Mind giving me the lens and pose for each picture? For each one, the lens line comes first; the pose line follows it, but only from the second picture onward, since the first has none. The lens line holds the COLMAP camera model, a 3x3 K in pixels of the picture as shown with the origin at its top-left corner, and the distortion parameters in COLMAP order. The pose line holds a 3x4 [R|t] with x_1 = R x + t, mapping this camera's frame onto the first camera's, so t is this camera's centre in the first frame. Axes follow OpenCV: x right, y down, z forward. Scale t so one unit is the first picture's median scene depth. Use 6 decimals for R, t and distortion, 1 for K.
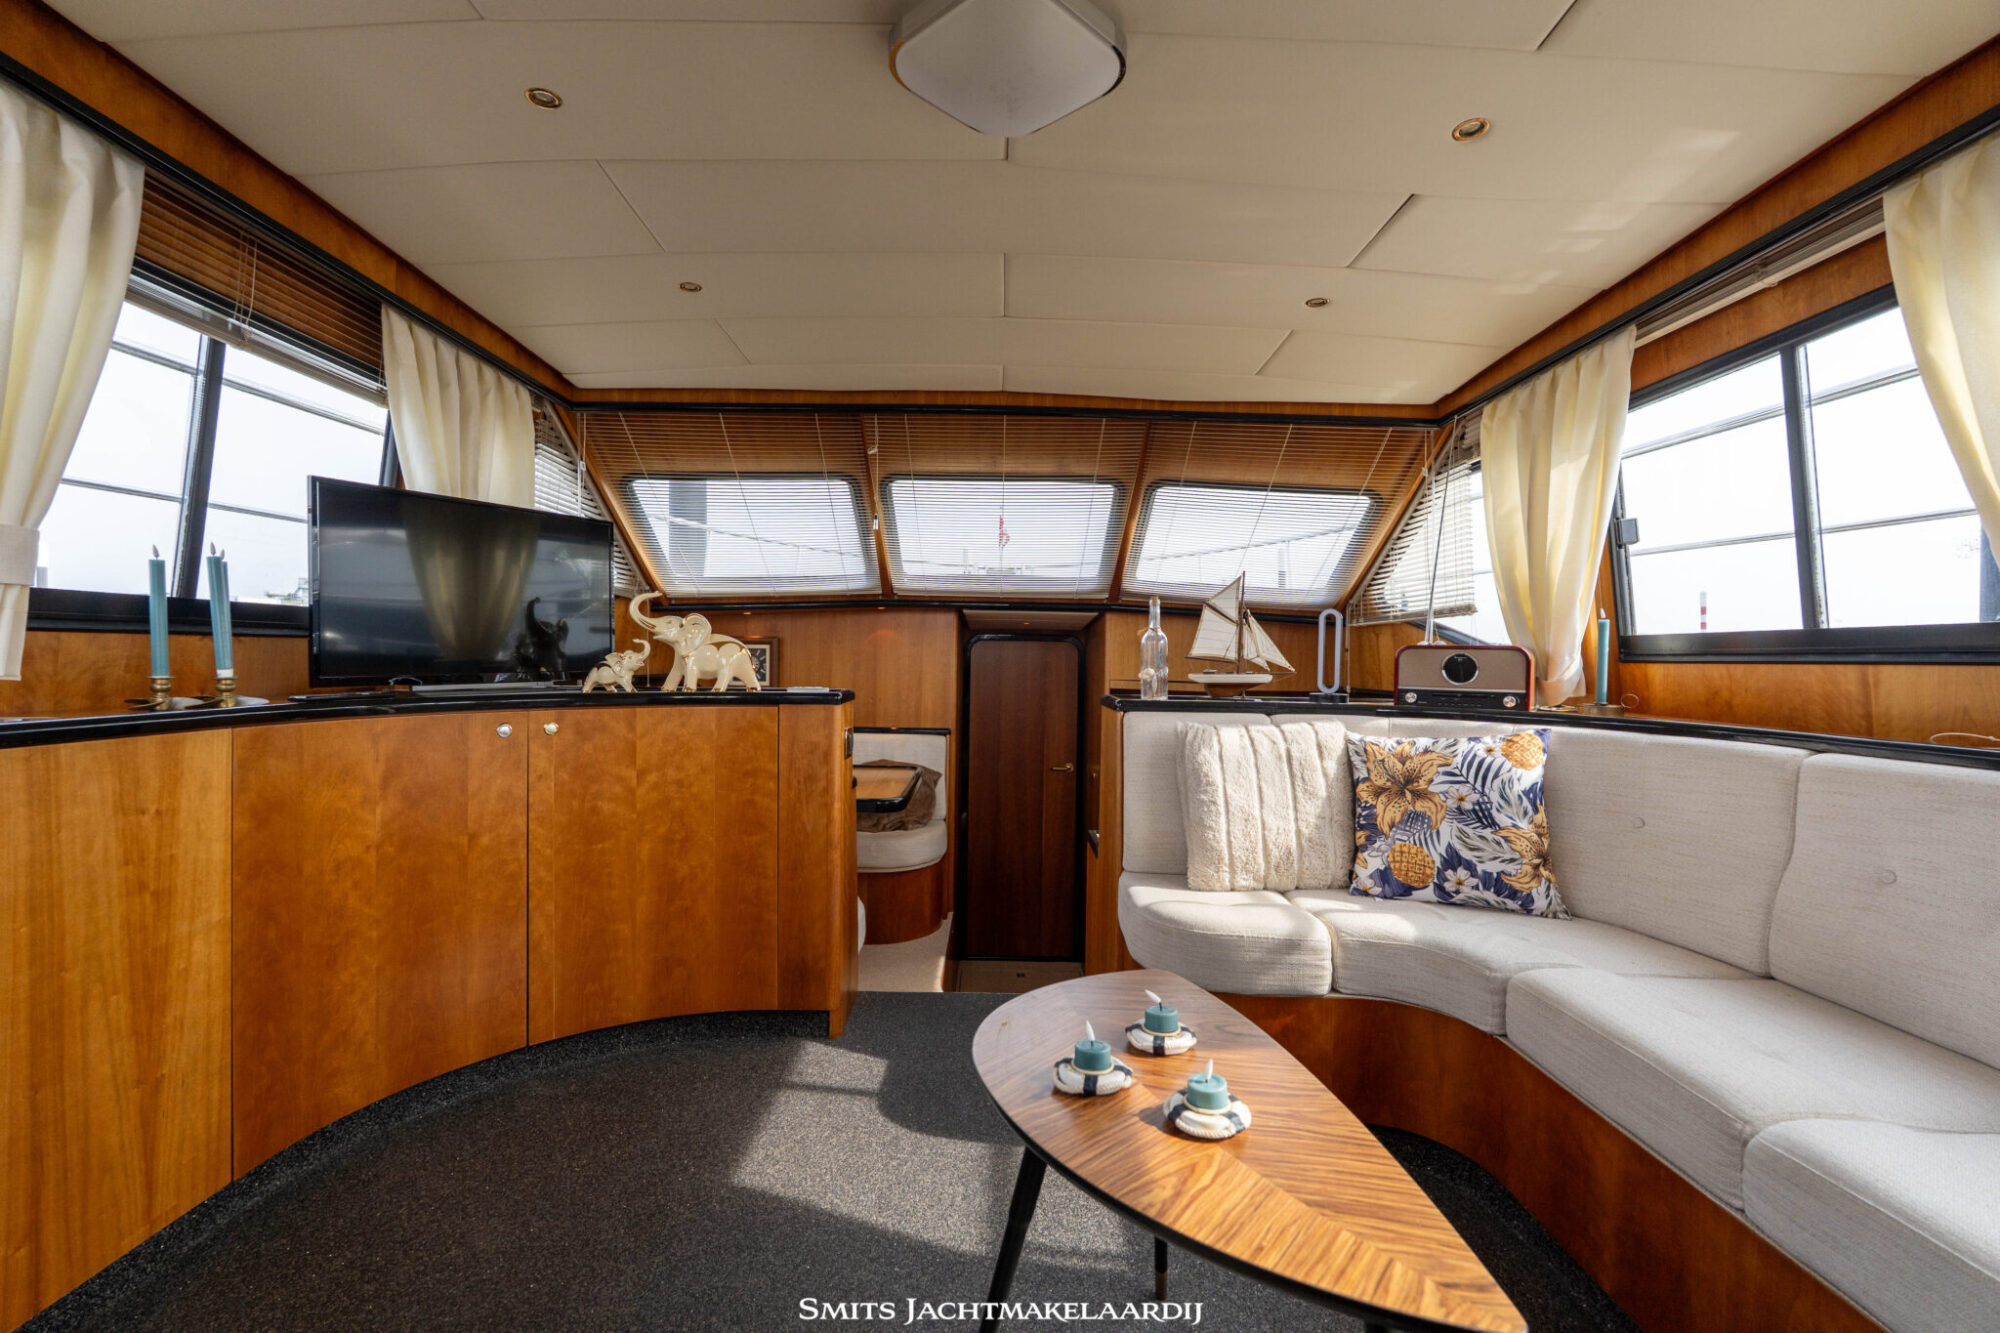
lens RADIAL K [[881.1, 0, 999.1], [0, 881.1, 664.2], [0, 0, 1]] dist [-0.002651, -0.000337]
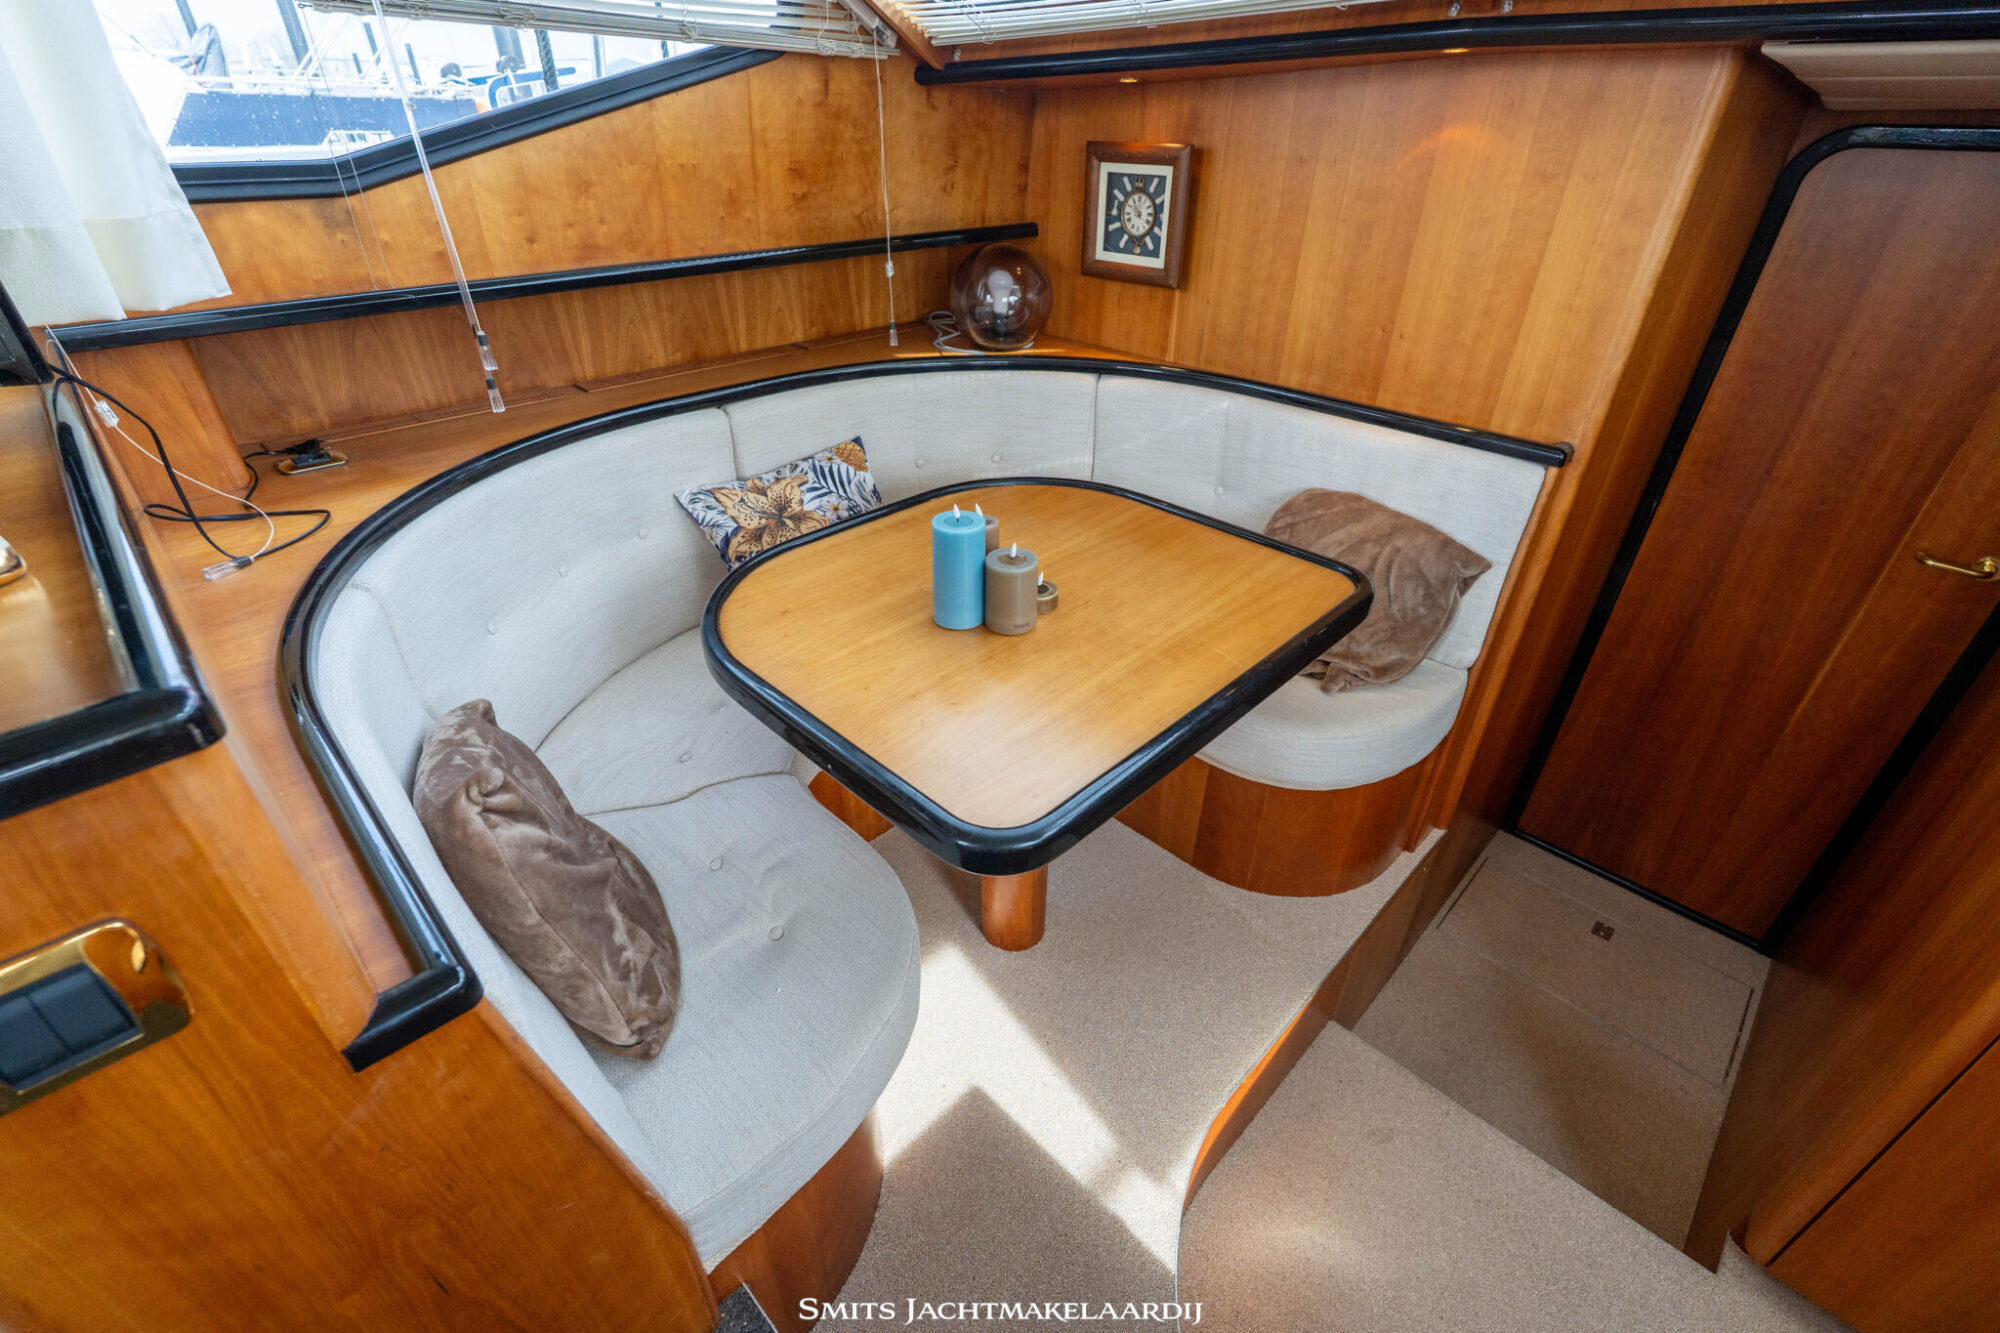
lens RADIAL K [[881.1, 0, 1000.1], [0, 881.1, 669.6], [0, 0, 1]] dist [-0.002651, -0.000337]
pose [[0.706895, 0.374520, -0.600028, 0.067583], [-0.004260, 0.850554, 0.525871, -0.086206], [0.707305, -0.369179, 0.602848, 1.312747]]
